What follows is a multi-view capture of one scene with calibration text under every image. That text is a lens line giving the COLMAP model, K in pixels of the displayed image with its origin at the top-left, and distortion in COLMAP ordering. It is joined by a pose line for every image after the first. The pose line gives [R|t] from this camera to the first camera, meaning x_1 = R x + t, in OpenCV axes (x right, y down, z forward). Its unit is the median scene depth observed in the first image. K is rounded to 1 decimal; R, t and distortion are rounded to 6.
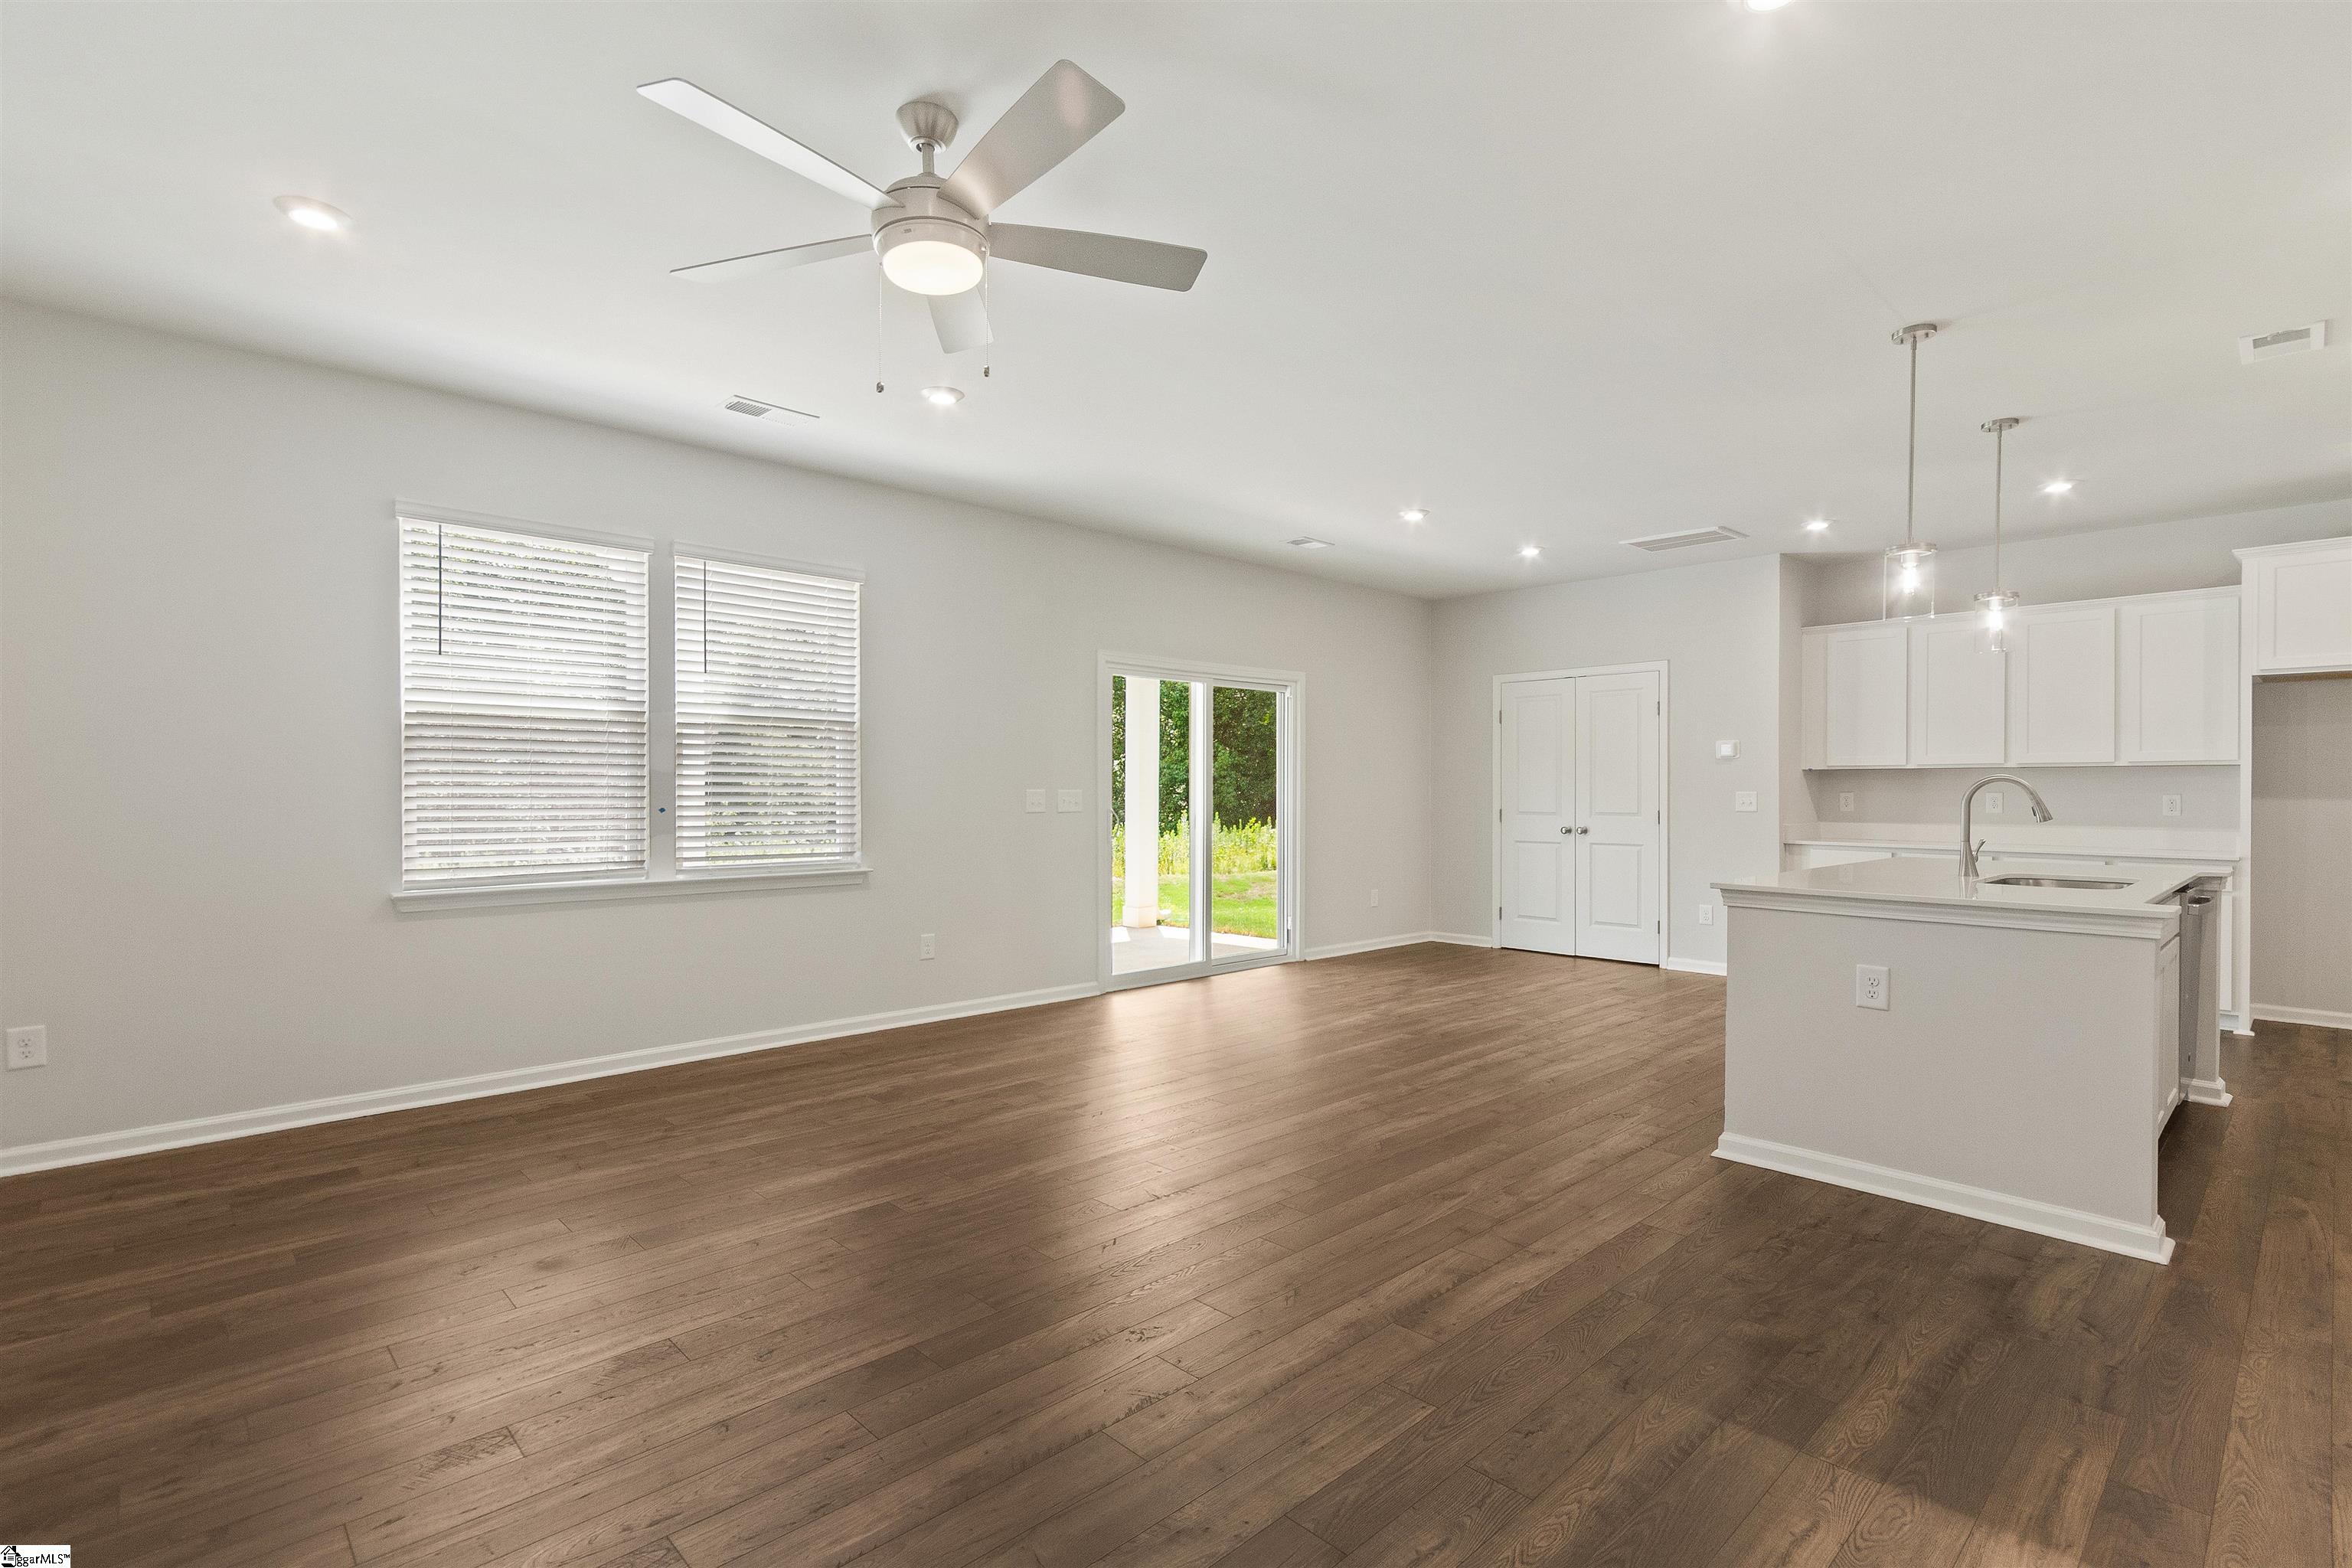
lens RADIAL K [[1103.7, 0, 1192.4], [0, 1103.7, 801.0], [0, 0, 1]] dist [0.001879, 0.000768]
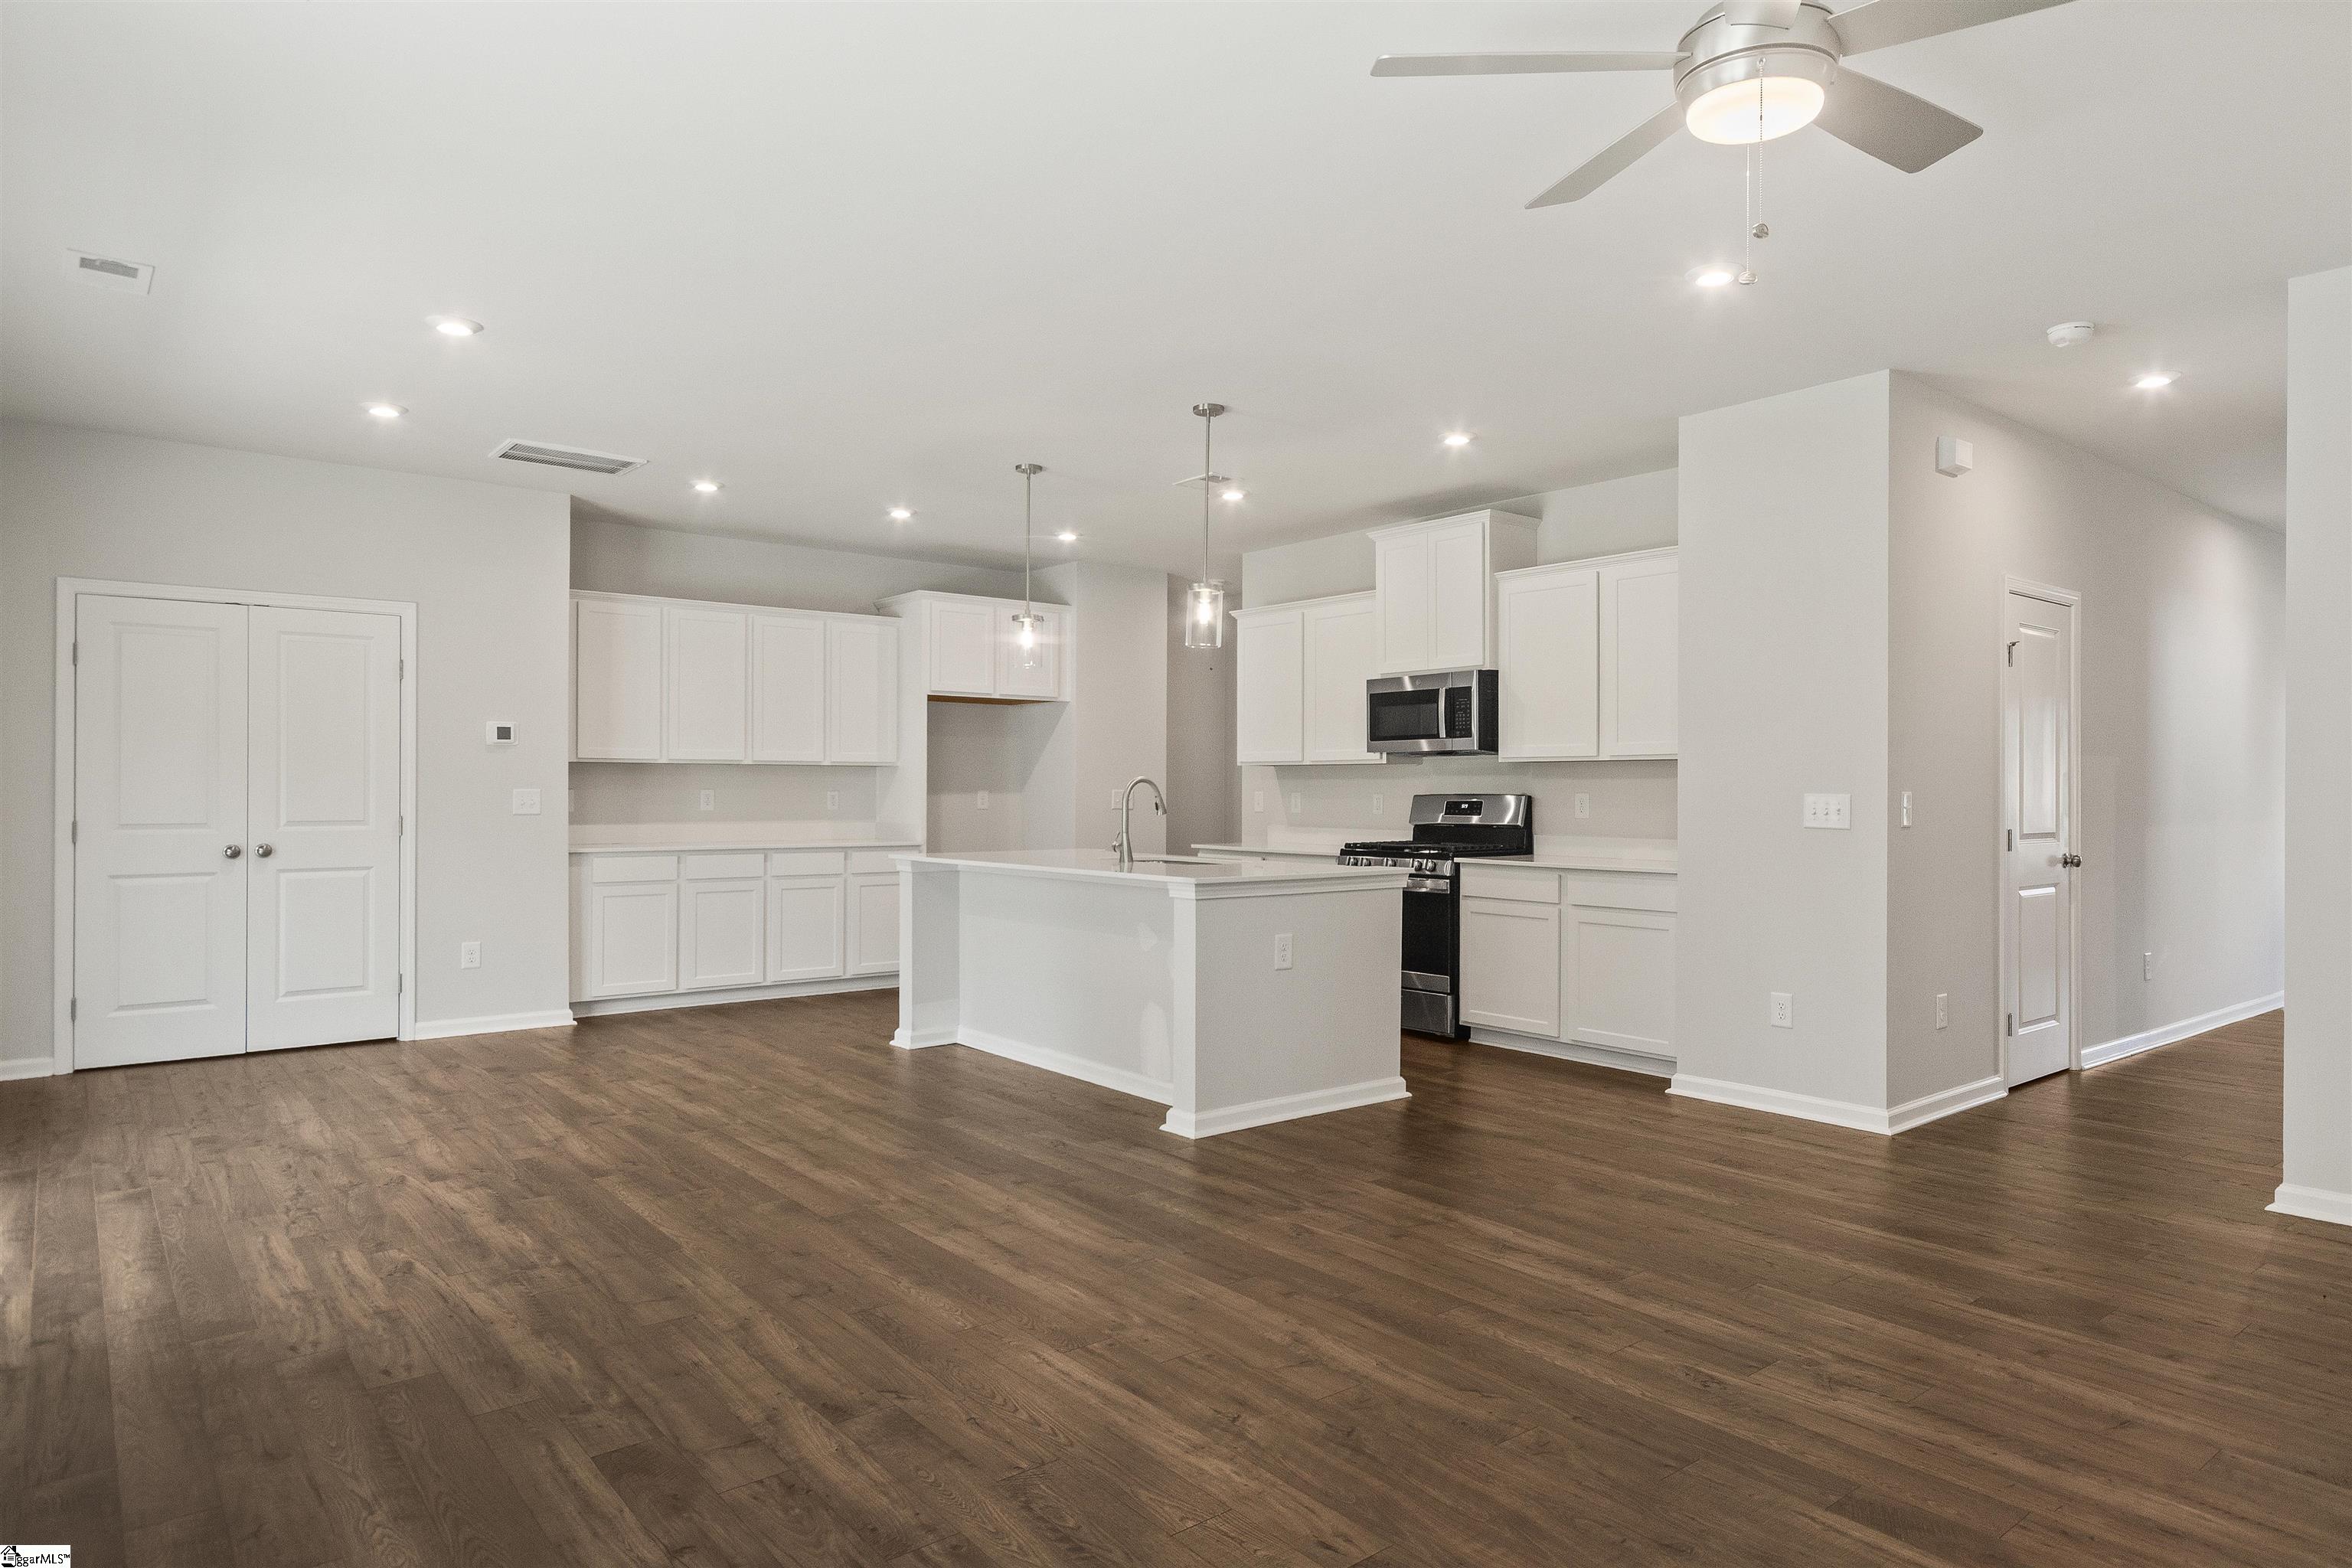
lens RADIAL K [[1374.1, 0, 1177.0], [0, 1374.1, 775.1], [0, 0, 1]] dist [0.000582, -0.000708]
pose [[0.092613, 0.007472, 0.995674, -0.430780], [0.008087, 0.999933, -0.008256, -0.006568], [-0.995669, 0.008816, 0.092546, 0.463277]]
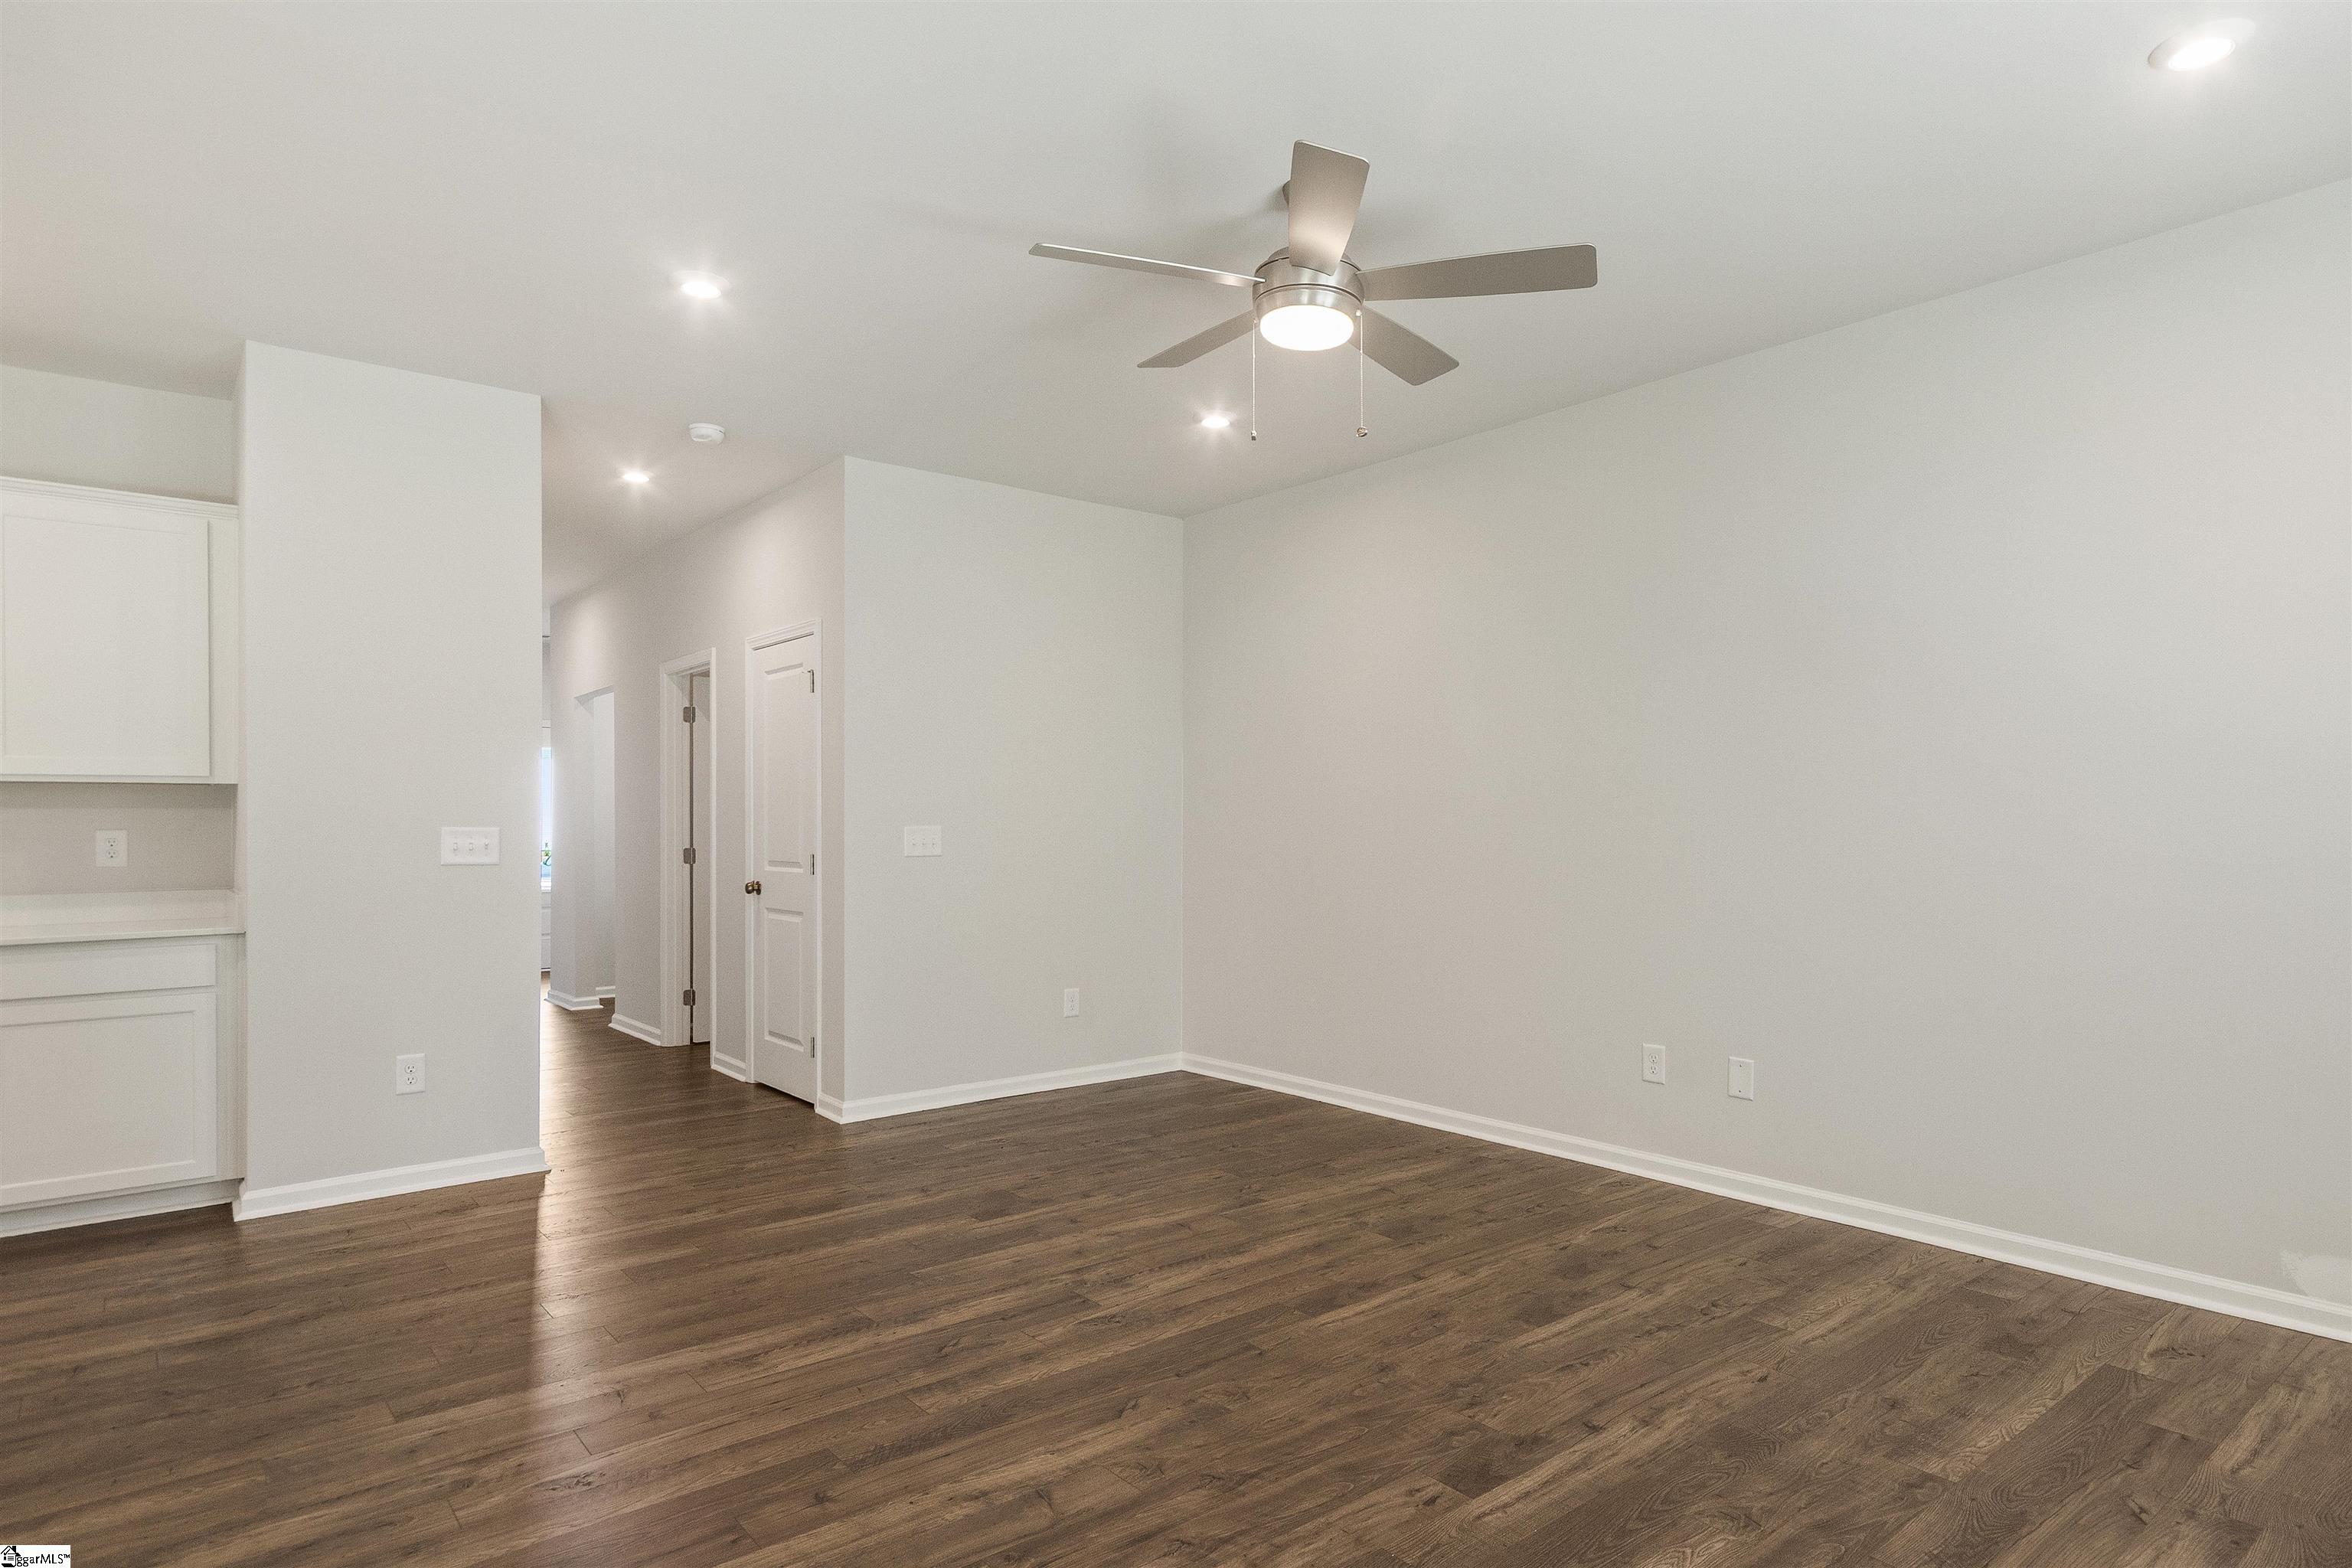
lens RADIAL K [[1287.4, 0, 1206.5], [0, 1287.4, 823.9], [0, 0, 1]] dist [0.001176, -0.000775]
pose [[-0.996947, 0.000557, 0.078074, -0.084187], [0.001739, 0.999885, 0.015069, -0.010289], [-0.078056, 0.015158, -0.996834, 0.787307]]
